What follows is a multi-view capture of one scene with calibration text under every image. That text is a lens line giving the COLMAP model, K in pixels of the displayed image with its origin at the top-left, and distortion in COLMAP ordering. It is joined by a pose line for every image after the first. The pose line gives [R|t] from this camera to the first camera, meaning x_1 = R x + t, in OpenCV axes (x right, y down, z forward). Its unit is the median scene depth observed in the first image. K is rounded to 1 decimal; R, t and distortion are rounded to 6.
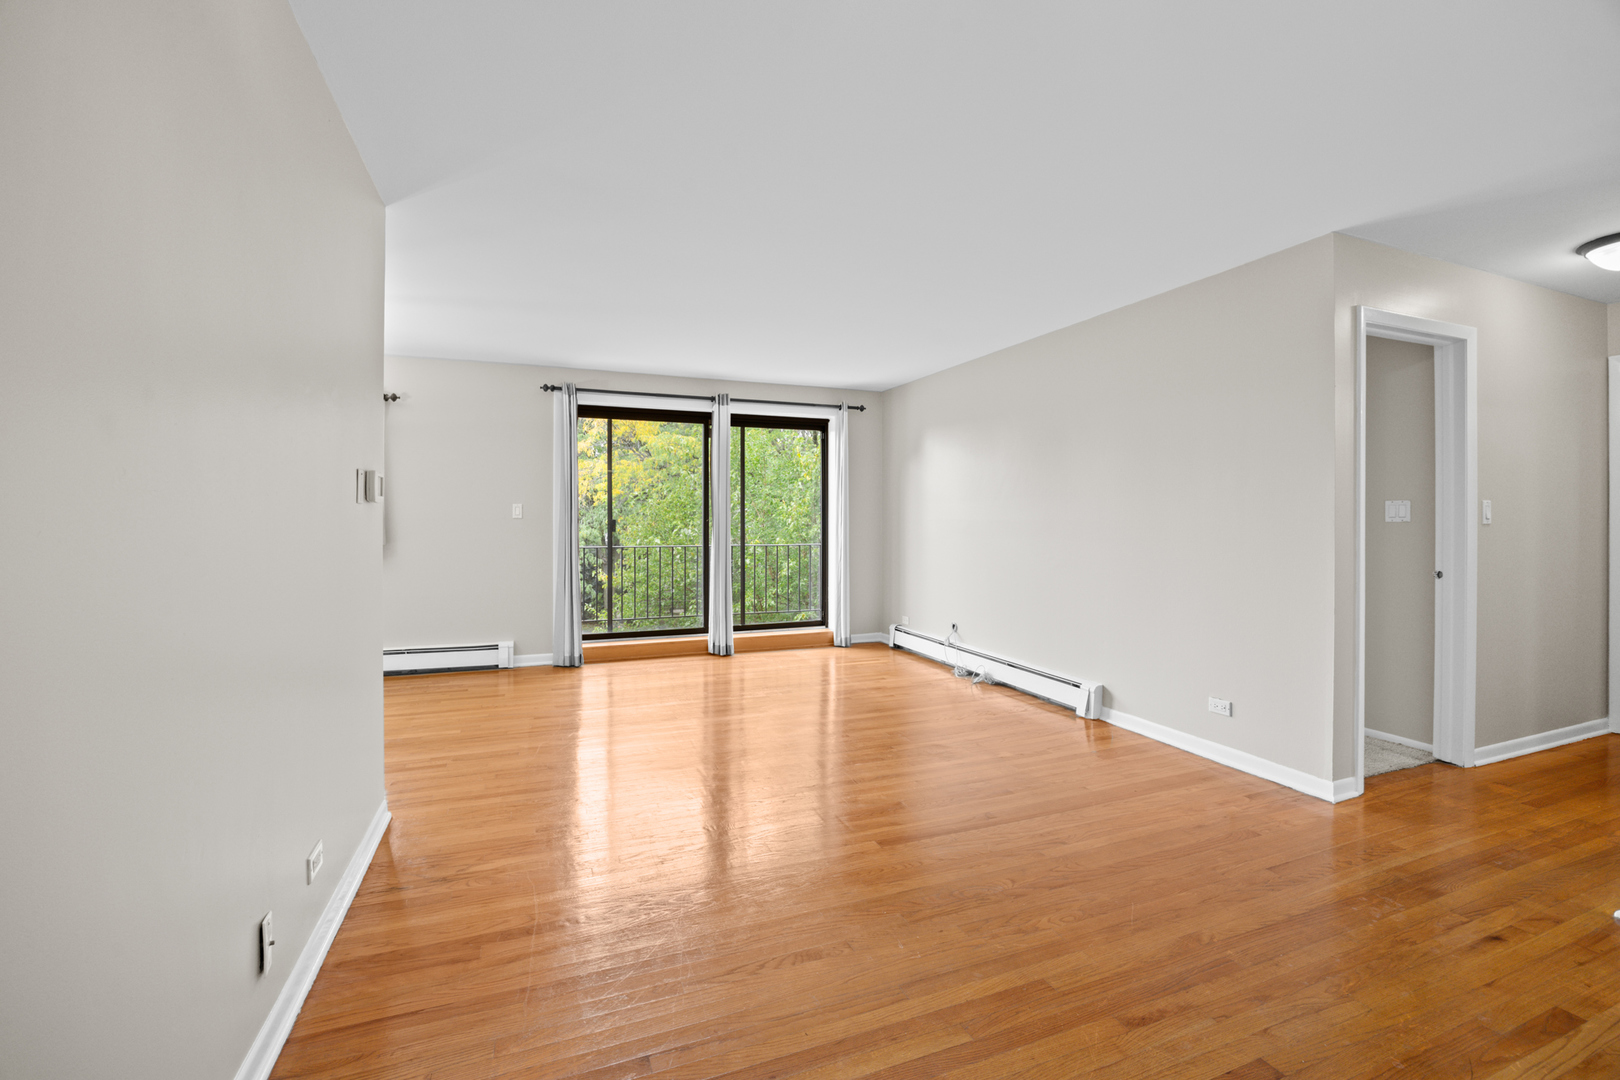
lens RADIAL K [[699.5, 0, 802.8], [0, 699.5, 536.1], [0, 0, 1]] dist [-0.001305, -0.000081]
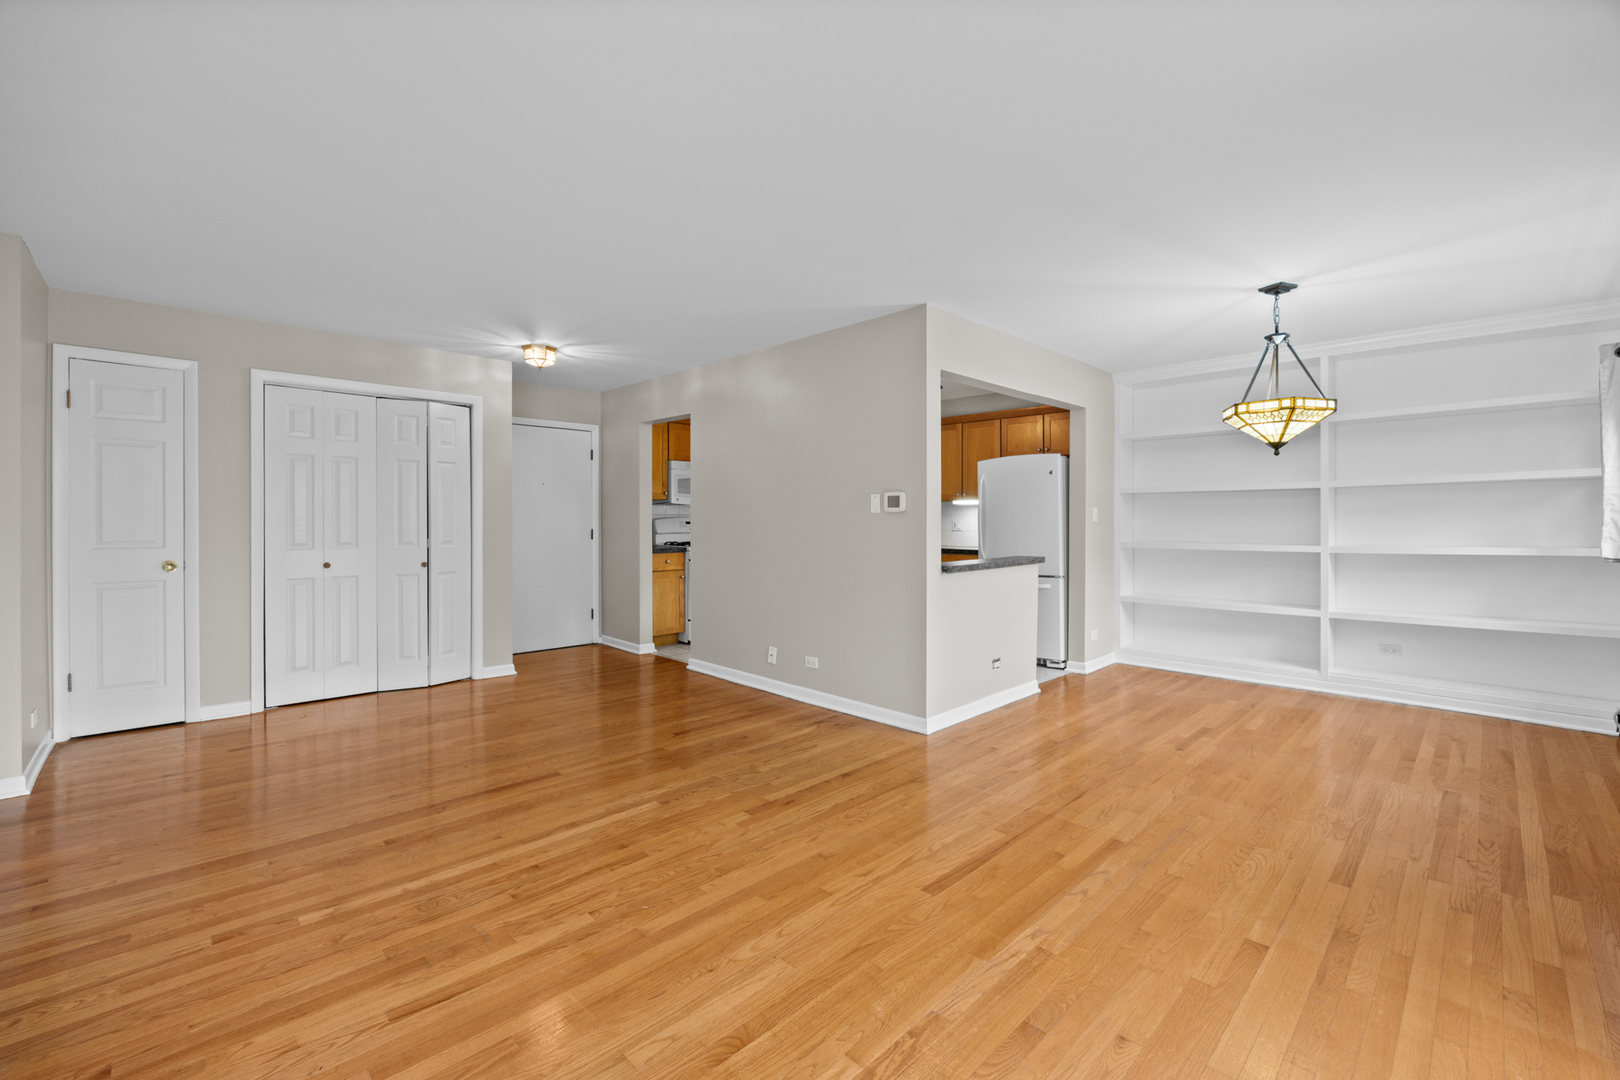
lens RADIAL K [[675.2, 0, 816.4], [0, 675.2, 532.5], [0, 0, 1]] dist [0.001486, 0.000094]
pose [[-0.925082, -0.000148, -0.379768, 0.063533], [-0.007313, 0.999821, 0.017426, -0.016295], [0.379697, 0.018898, -0.924918, 0.995281]]
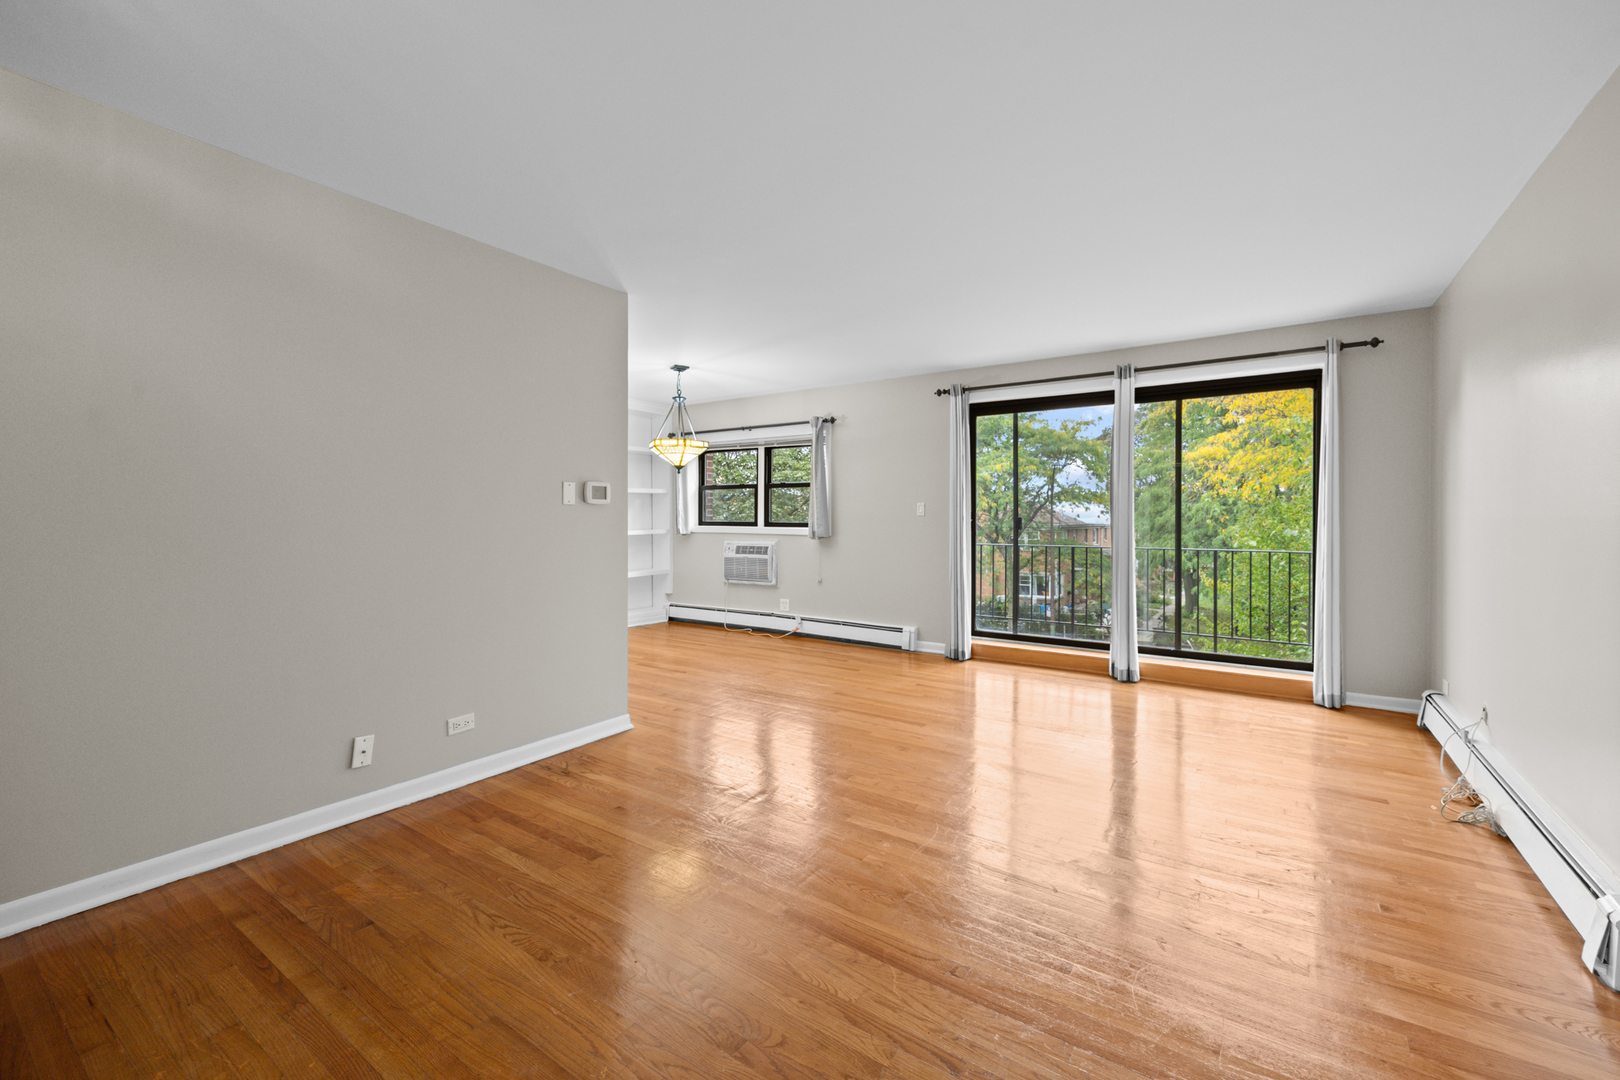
lens RADIAL K [[677.0, 0, 801.4], [0, 677.0, 526.9], [0, 0, 1]] dist [0.025203, -0.000094]
pose [[0.558363, 0.014760, -0.829466, 0.341286], [-0.014565, 0.999862, 0.007988, -0.012728], [0.829469, 0.007621, 0.558501, 0.231524]]
